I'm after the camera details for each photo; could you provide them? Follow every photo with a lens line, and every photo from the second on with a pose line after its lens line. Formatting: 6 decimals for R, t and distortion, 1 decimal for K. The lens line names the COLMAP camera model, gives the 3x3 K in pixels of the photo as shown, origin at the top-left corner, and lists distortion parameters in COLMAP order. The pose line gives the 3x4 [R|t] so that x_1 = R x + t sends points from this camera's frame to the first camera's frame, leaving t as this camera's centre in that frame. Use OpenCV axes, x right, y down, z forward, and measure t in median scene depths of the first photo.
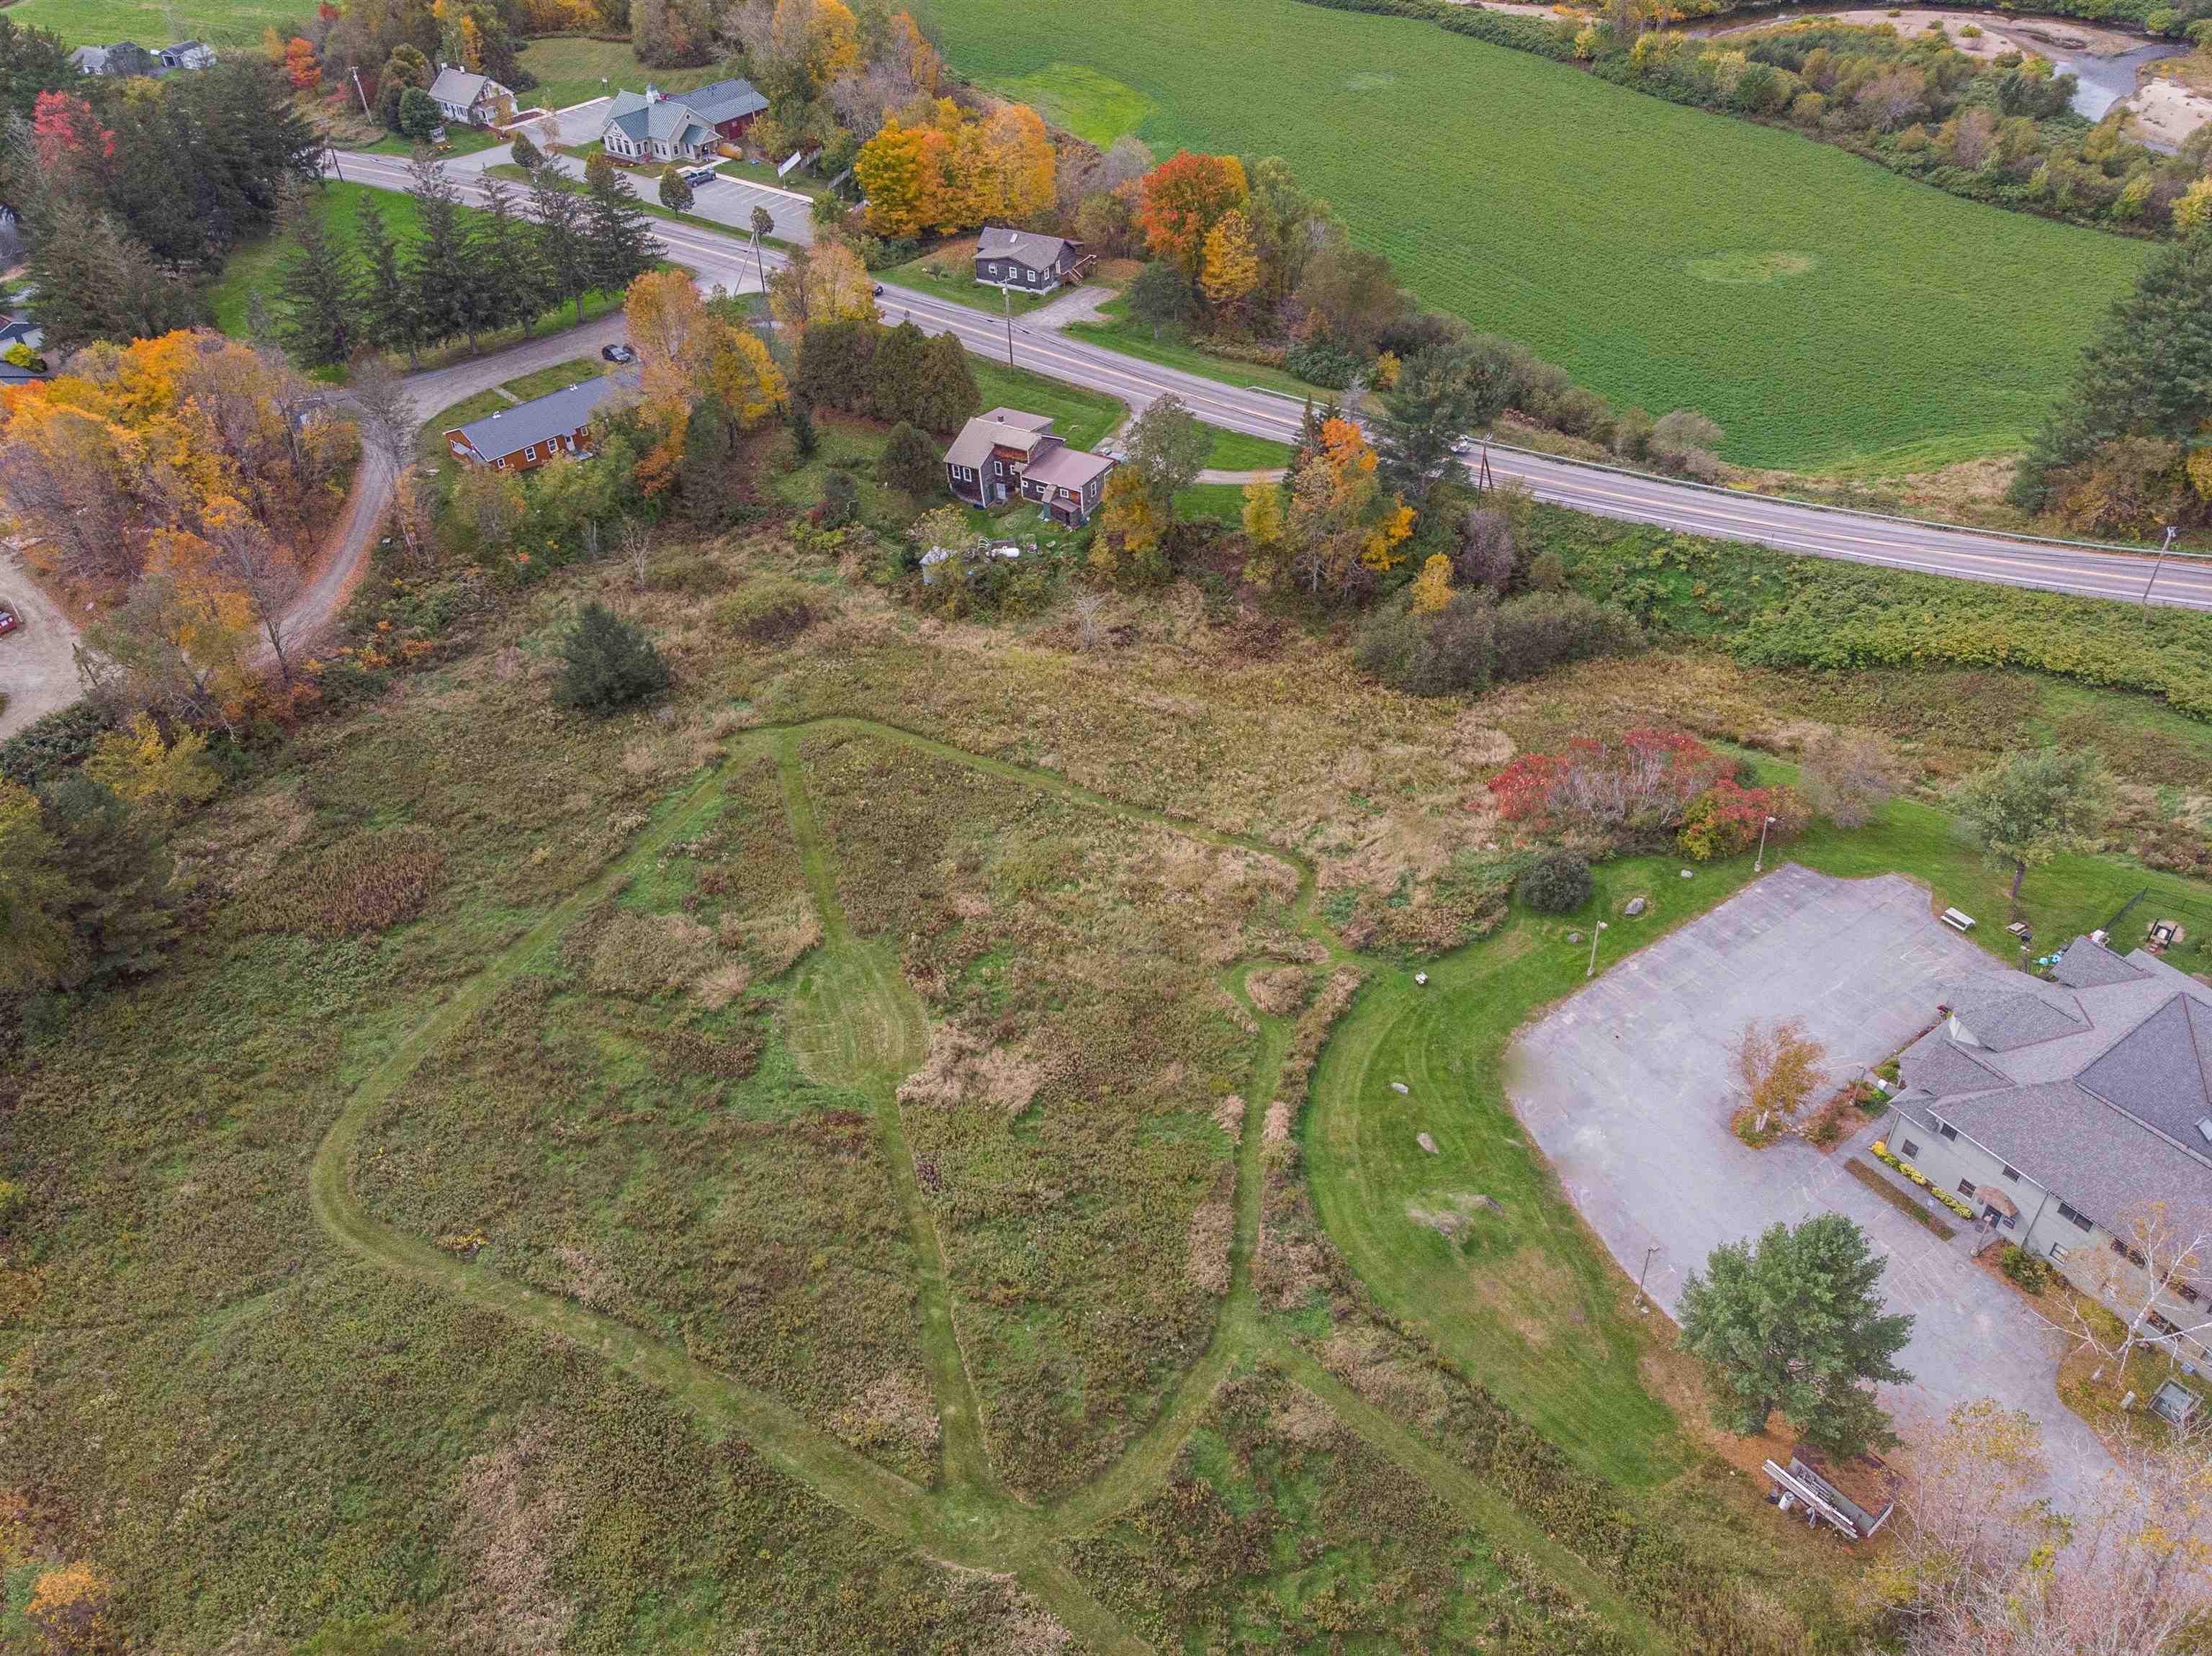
lens RADIAL K [[1726.4, 0, 1106.0], [0, 1726.4, 828.0], [0, 0, 1]] dist [-0.018093, -0.004589]
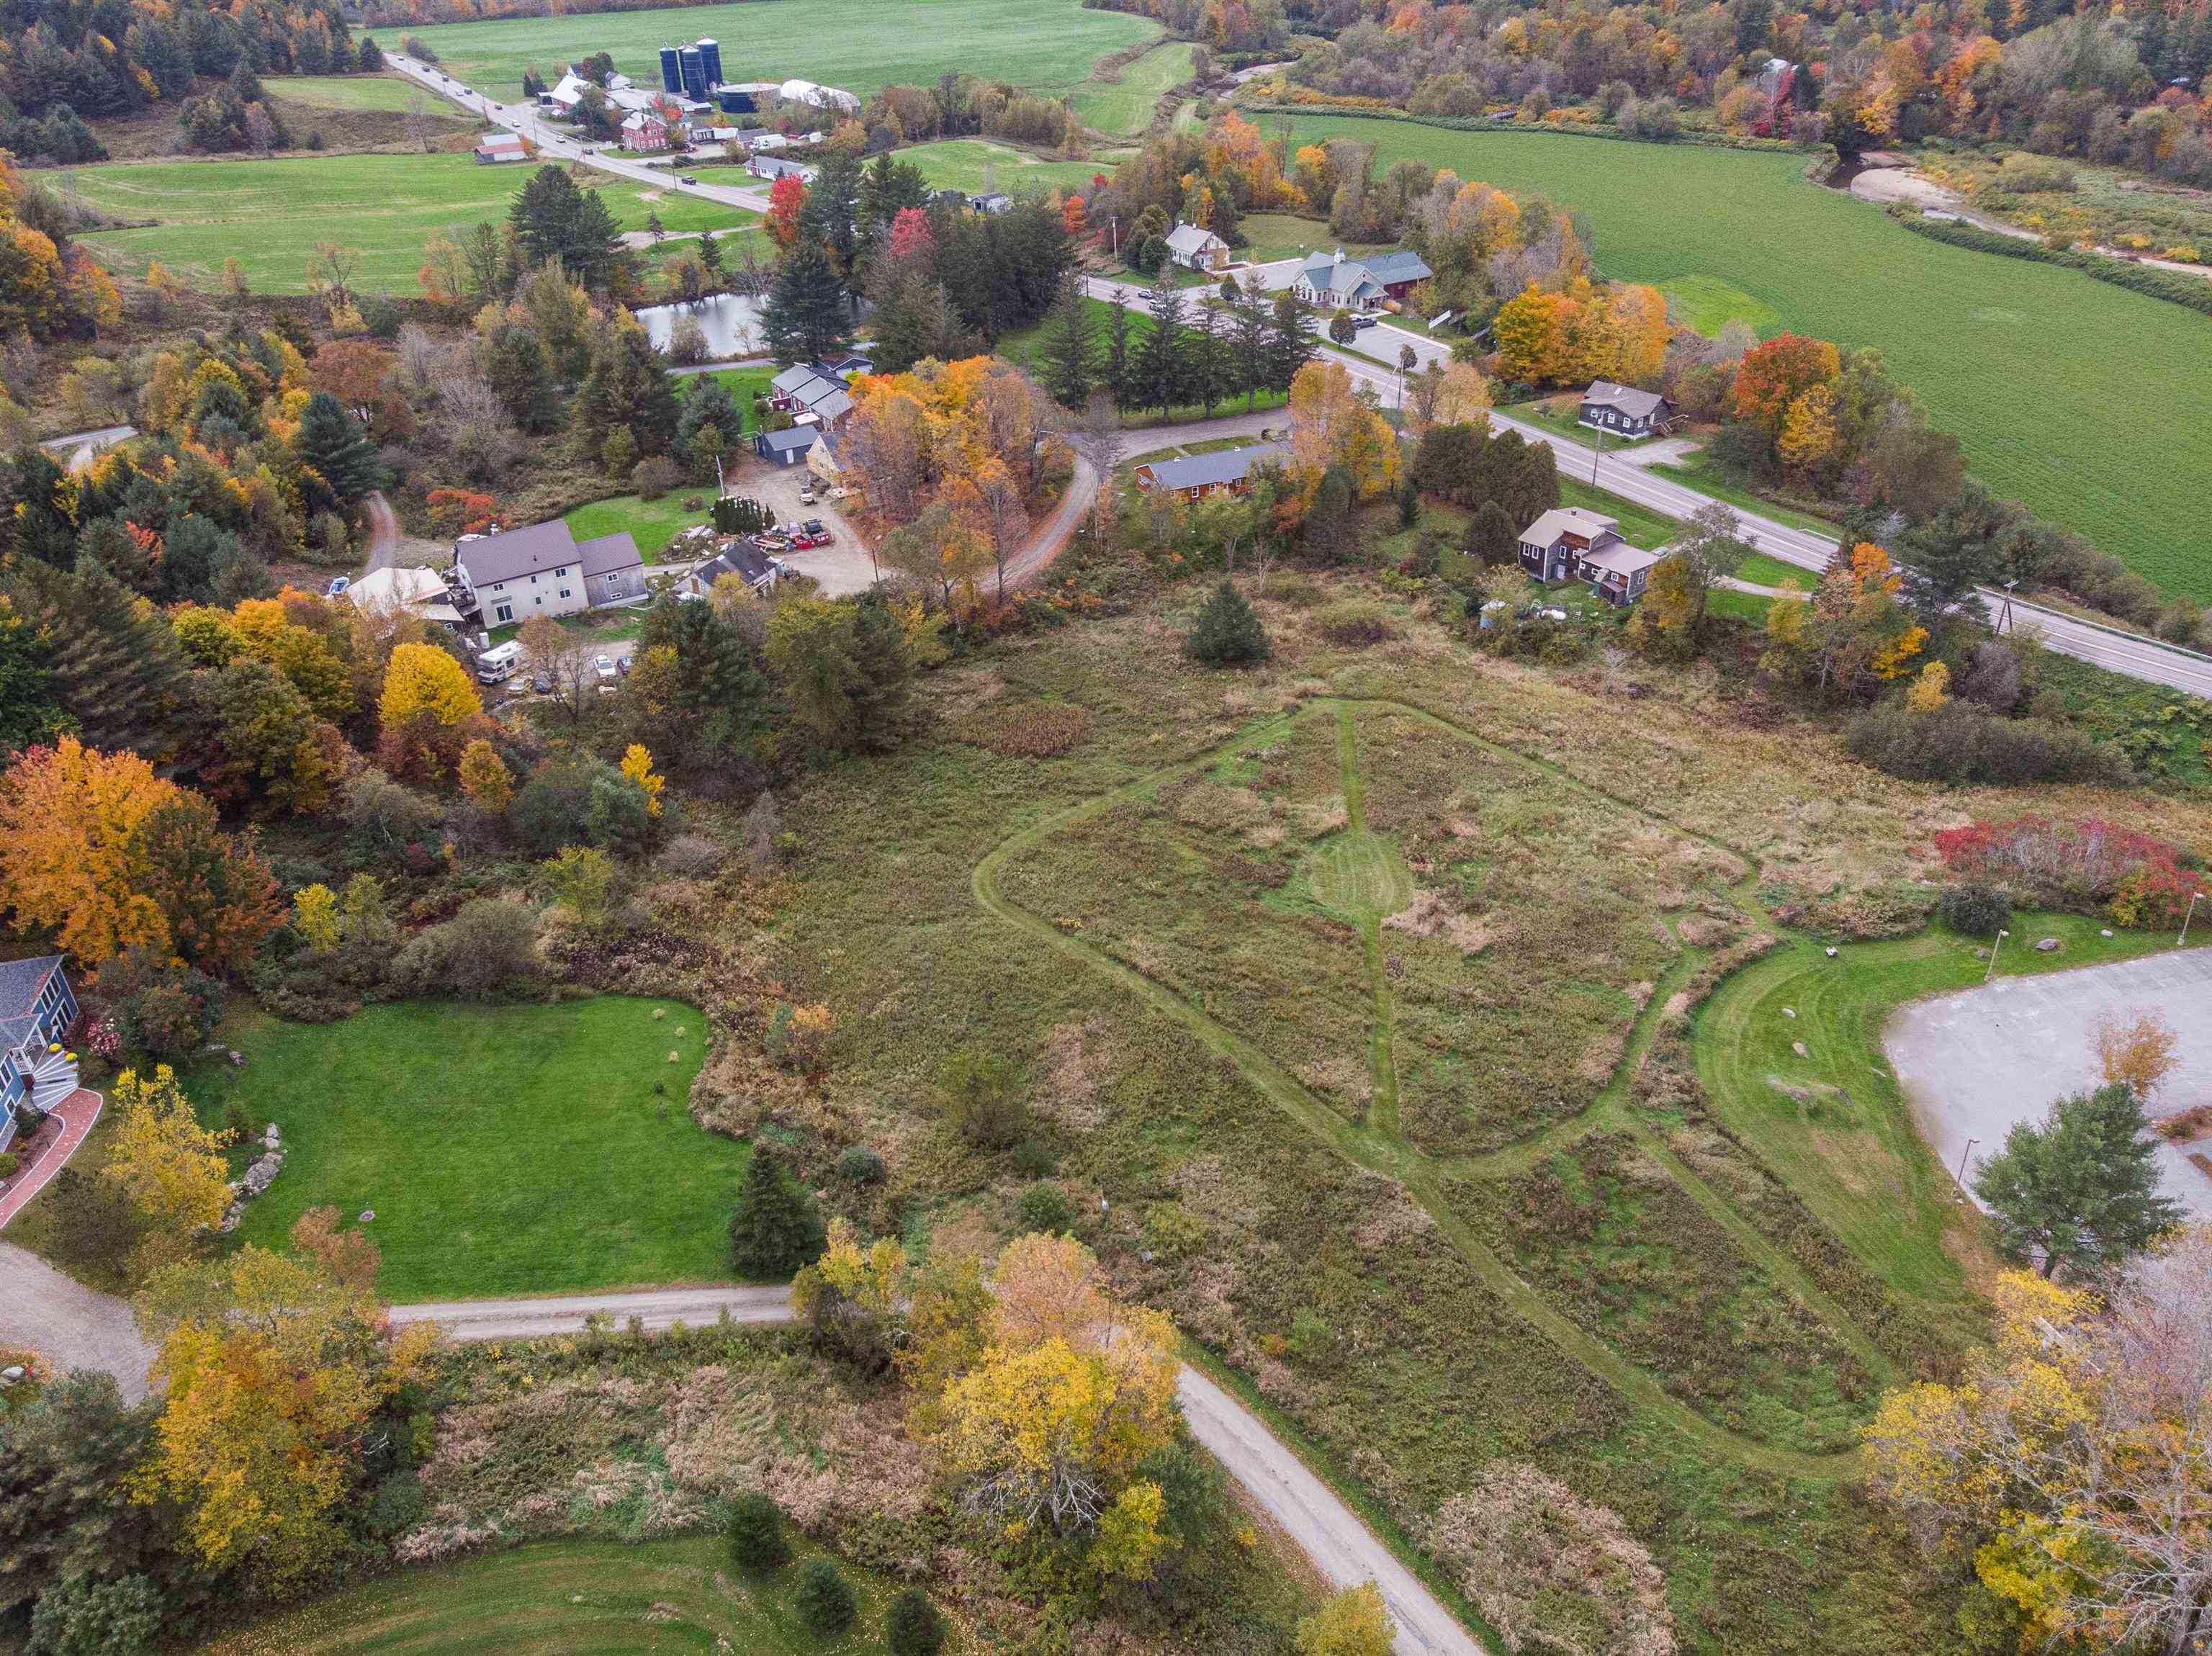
lens RADIAL K [[1647.1, 0, 1066.1], [0, 1647.1, 823.7], [0, 0, 1]] dist [-0.020208, 0.011269]
pose [[0.923238, 0.196108, -0.330415, 0.037780], [-0.229387, 0.971194, -0.064526, 0.144409], [0.308243, 0.135365, 0.941628, -0.181787]]
